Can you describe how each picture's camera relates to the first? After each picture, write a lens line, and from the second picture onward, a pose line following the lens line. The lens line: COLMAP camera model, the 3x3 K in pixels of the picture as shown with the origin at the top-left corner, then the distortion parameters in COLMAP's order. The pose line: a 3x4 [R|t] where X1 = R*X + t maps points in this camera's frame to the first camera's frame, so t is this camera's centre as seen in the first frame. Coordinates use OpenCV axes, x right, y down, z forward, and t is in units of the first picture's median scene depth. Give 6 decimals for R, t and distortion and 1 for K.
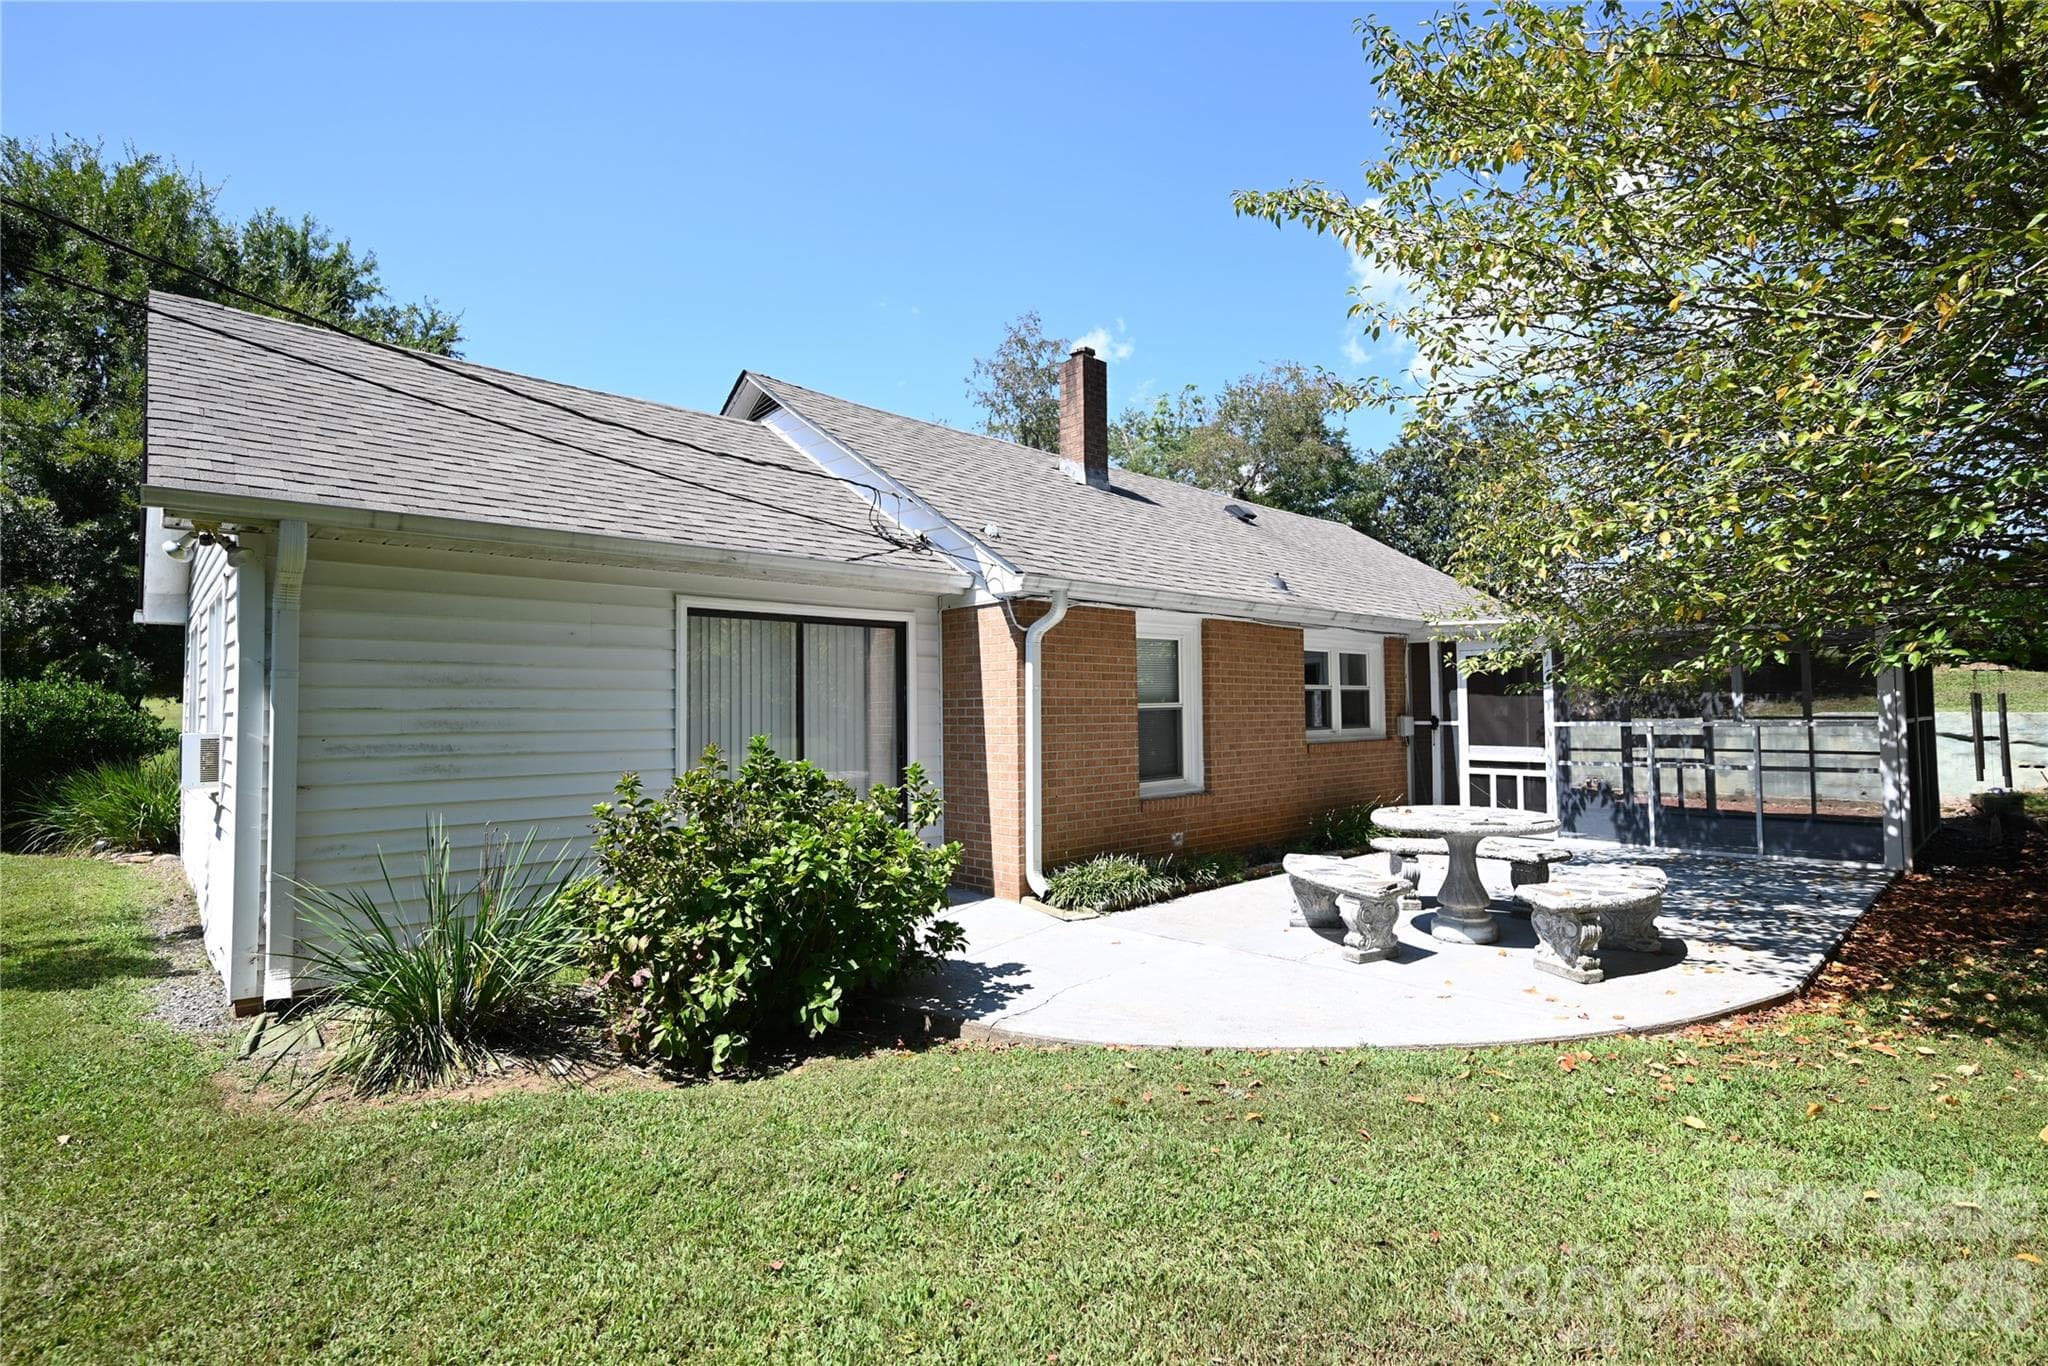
lens RADIAL K [[901.3, 0, 1024.0], [0, 901.3, 683.0], [0, 0, 1]] dist [-0.000522, 0.000208]
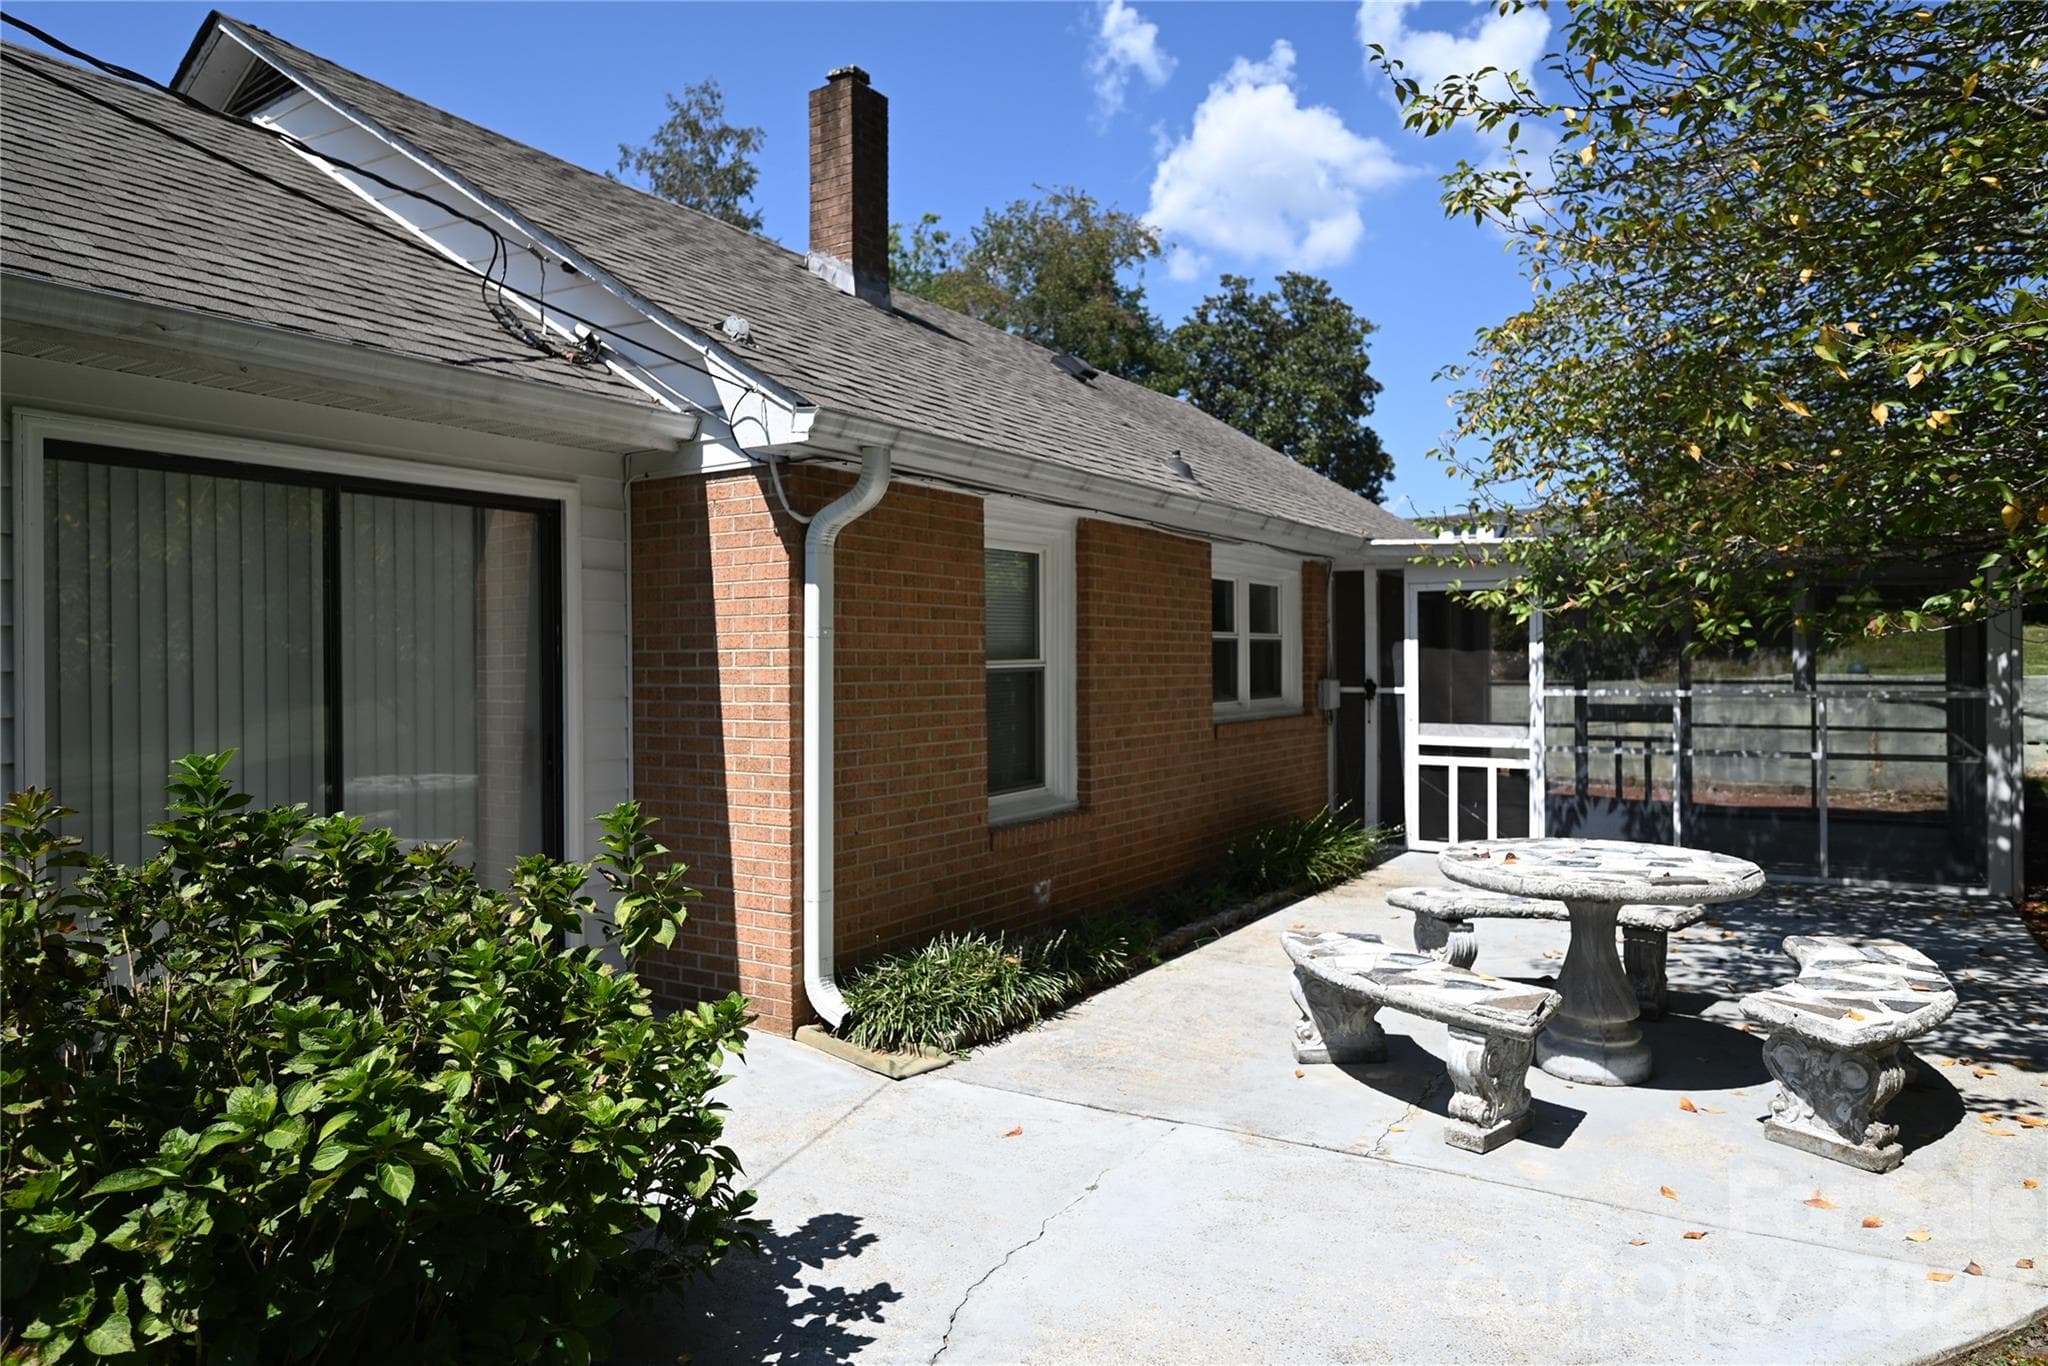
lens RADIAL K [[1207.8, 0, 987.8], [0, 1207.8, 666.9], [0, 0, 1]] dist [-0.000485, 0.000576]
pose [[0.969229, 0.003835, 0.246131, -0.062663], [-0.012161, 0.999404, 0.032316, 0.001661], [-0.245860, -0.034315, 0.968698, 0.265748]]
